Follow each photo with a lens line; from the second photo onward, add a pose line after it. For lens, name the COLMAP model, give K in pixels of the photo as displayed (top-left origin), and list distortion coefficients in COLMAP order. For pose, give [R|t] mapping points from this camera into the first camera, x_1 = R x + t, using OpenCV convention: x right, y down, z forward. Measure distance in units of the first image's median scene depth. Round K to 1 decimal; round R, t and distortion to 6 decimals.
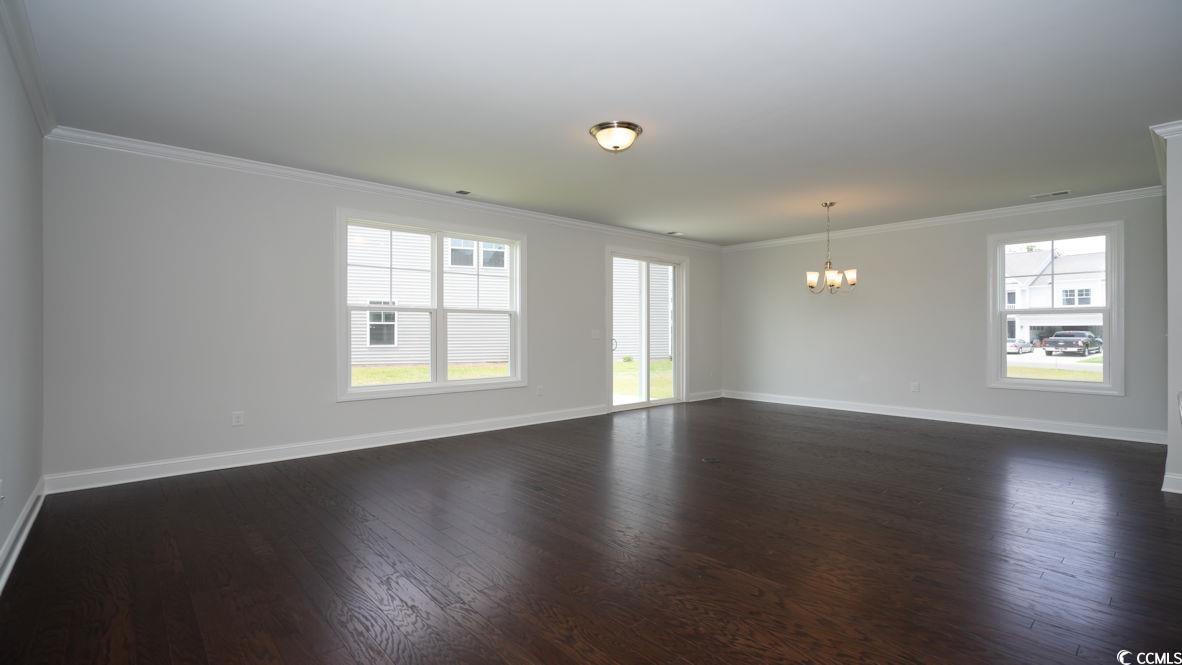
lens RADIAL K [[529.1, 0, 591.0], [0, 529.1, 332.5], [0, 0, 1]] dist [0.001177, 0.000157]
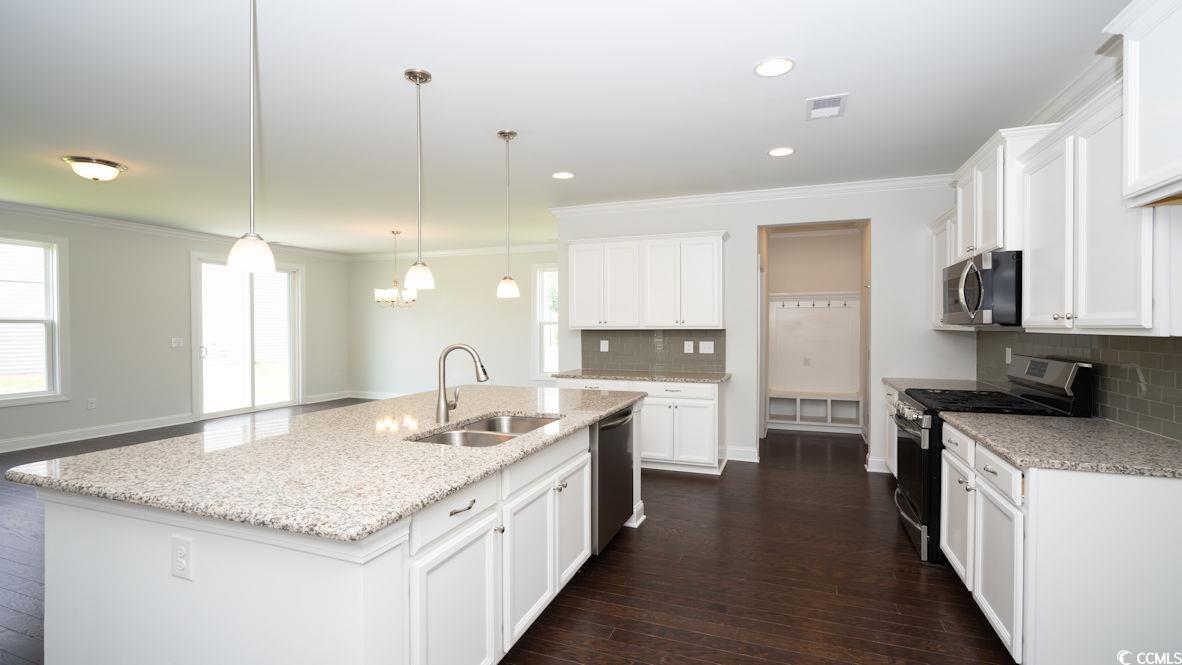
lens RADIAL K [[536.9, 0, 567.9], [0, 536.9, 329.4], [0, 0, 1]] dist [-0.000056, 0.000074]
pose [[0.893500, -0.001429, 0.449060, 0.239633], [-0.000121, 0.999994, 0.003421, -0.027174], [-0.449062, -0.003111, 0.893495, -0.243917]]
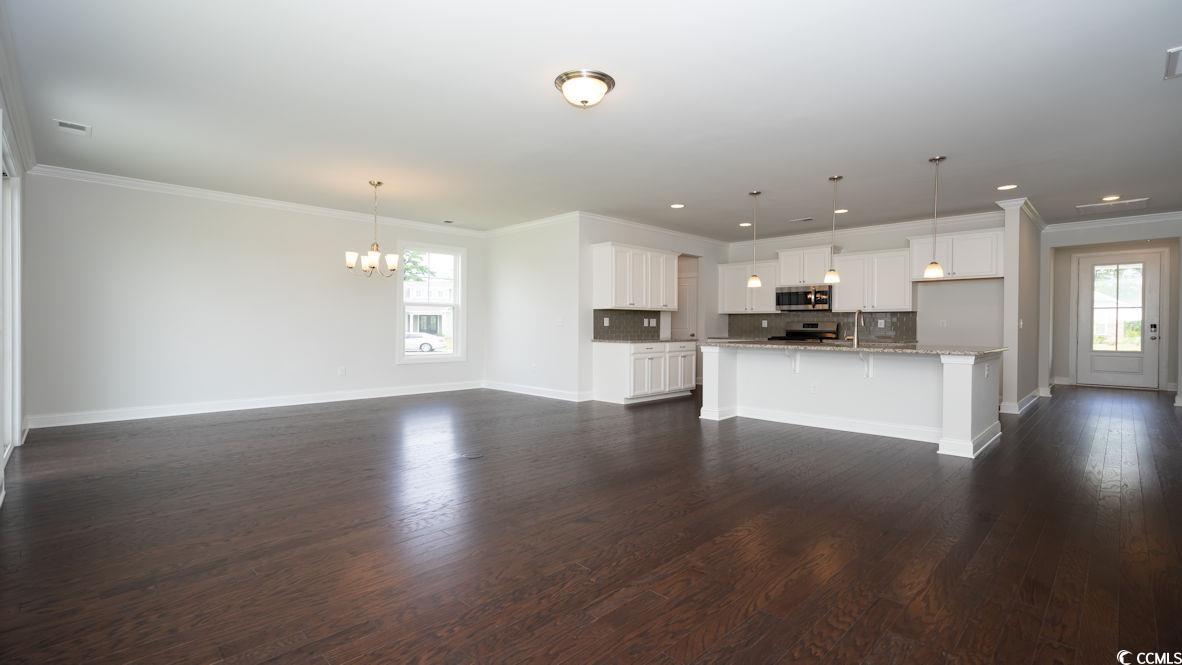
lens RADIAL K [[534.8, 0, 591.0], [0, 534.8, 332.5], [0, 0, 1]] dist [0.000639, 0.000452]
pose [[-0.051216, -0.010478, 0.998633, -0.519717], [-0.004632, 0.999937, 0.010254, 0.015616], [-0.998677, -0.004100, -0.051261, 0.633578]]
